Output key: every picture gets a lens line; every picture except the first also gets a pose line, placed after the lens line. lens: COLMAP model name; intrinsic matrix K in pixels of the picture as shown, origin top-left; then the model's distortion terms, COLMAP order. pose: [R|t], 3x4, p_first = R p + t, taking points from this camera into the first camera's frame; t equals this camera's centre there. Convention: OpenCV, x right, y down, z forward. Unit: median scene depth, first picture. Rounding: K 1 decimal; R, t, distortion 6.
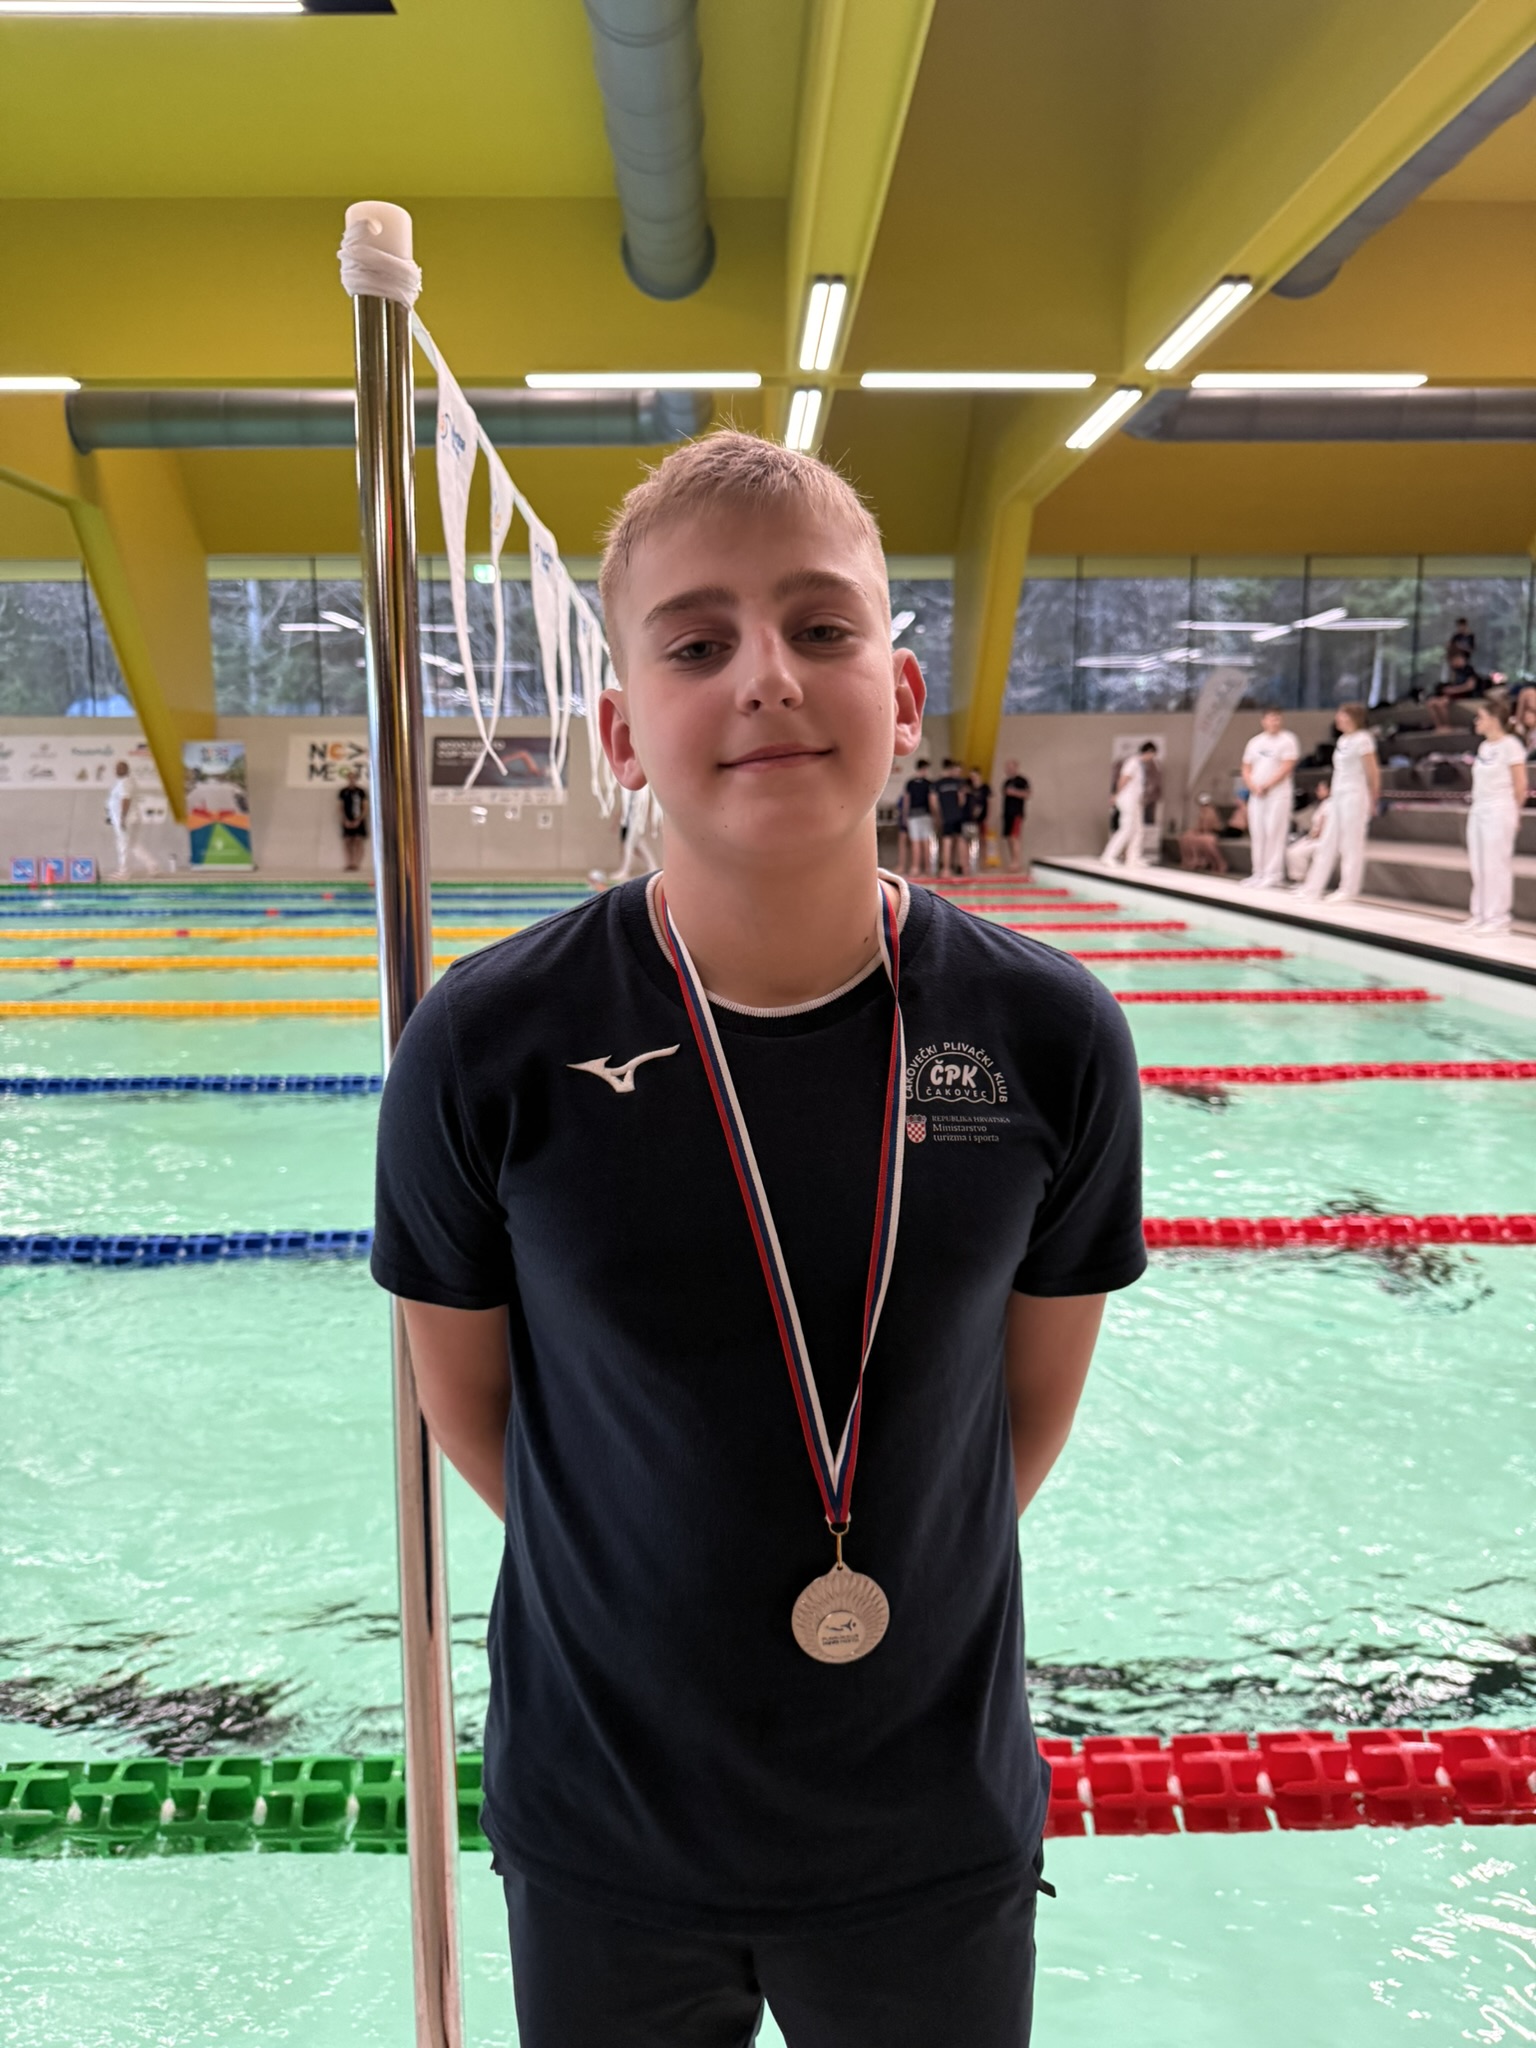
lens RADIAL K [[1478.1, 0, 749.7], [0, 1478.1, 1027.7], [0, 0, 1]] dist [0.018134, -0.032386]
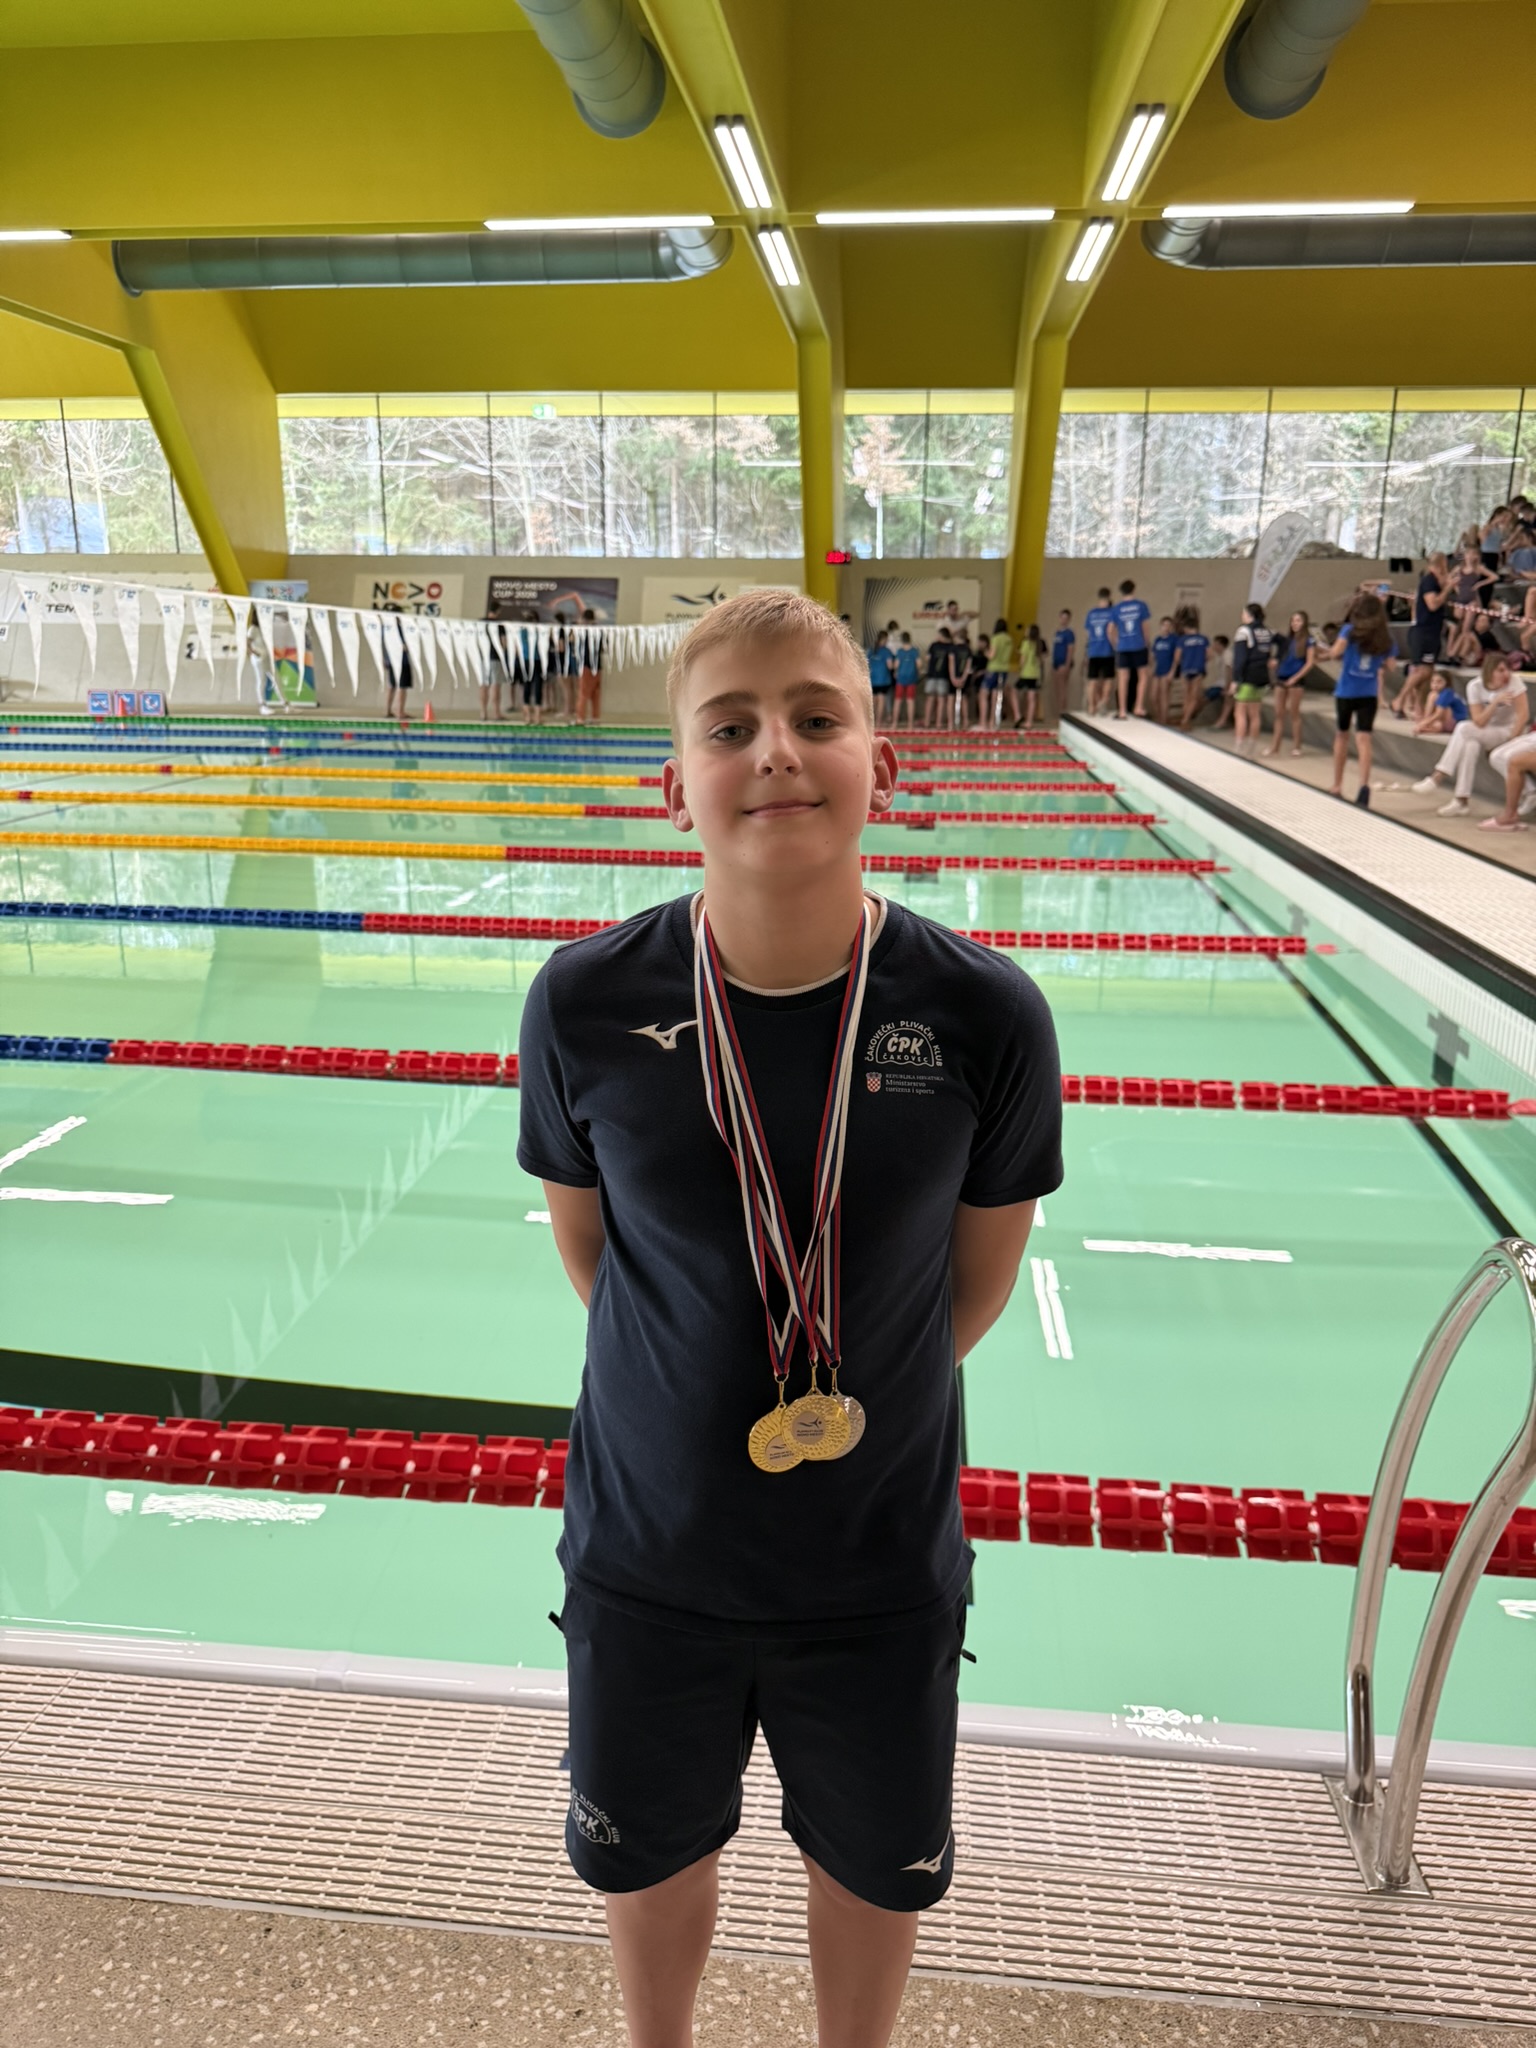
lens RADIAL K [[1478.1, 0, 762.7], [0, 1478.1, 1032.2], [0, 0, 1]] dist [0.018134, -0.032386]
pose [[0.992155, 0.045885, -0.116291, 0.119884], [-0.032845, 0.993203, 0.111665, -0.005249], [0.120624, -0.106969, 0.986918, -0.023480]]
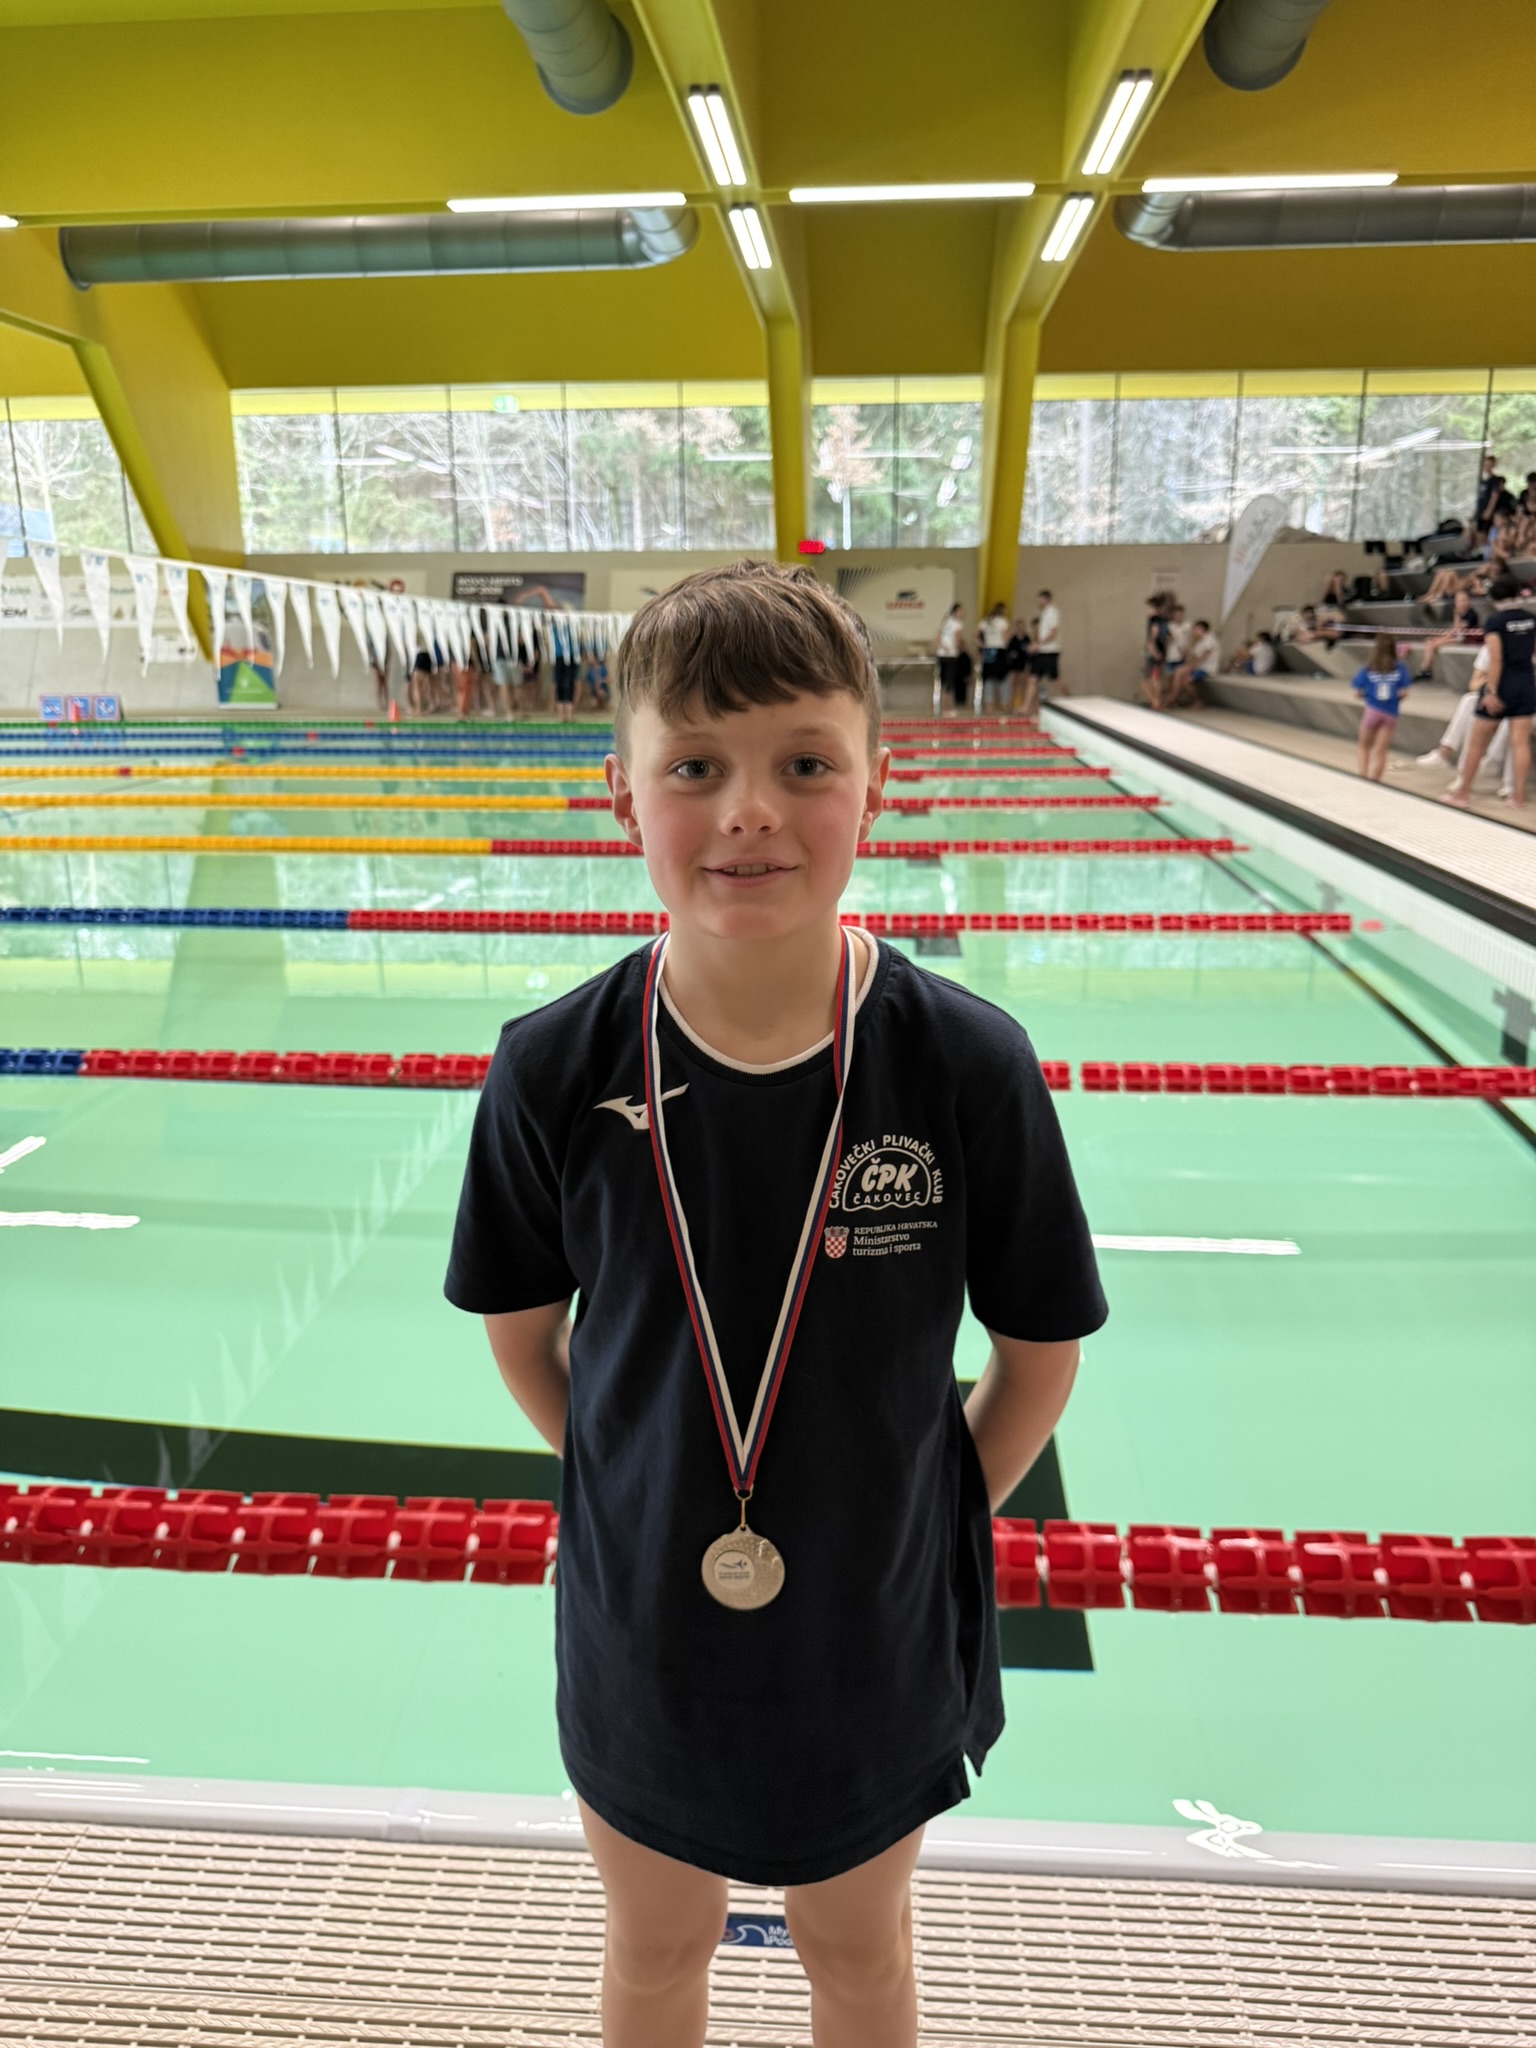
lens RADIAL K [[1478.1, 0, 770.9], [0, 1478.1, 1020.6], [0, 0, 1]] dist [0.018134, -0.032386]
pose [[0.995901, 0.021866, -0.087770, 0.106110], [-0.012790, 0.994633, 0.102671, -0.001490], [0.089544, -0.101128, 0.990836, -0.005077]]
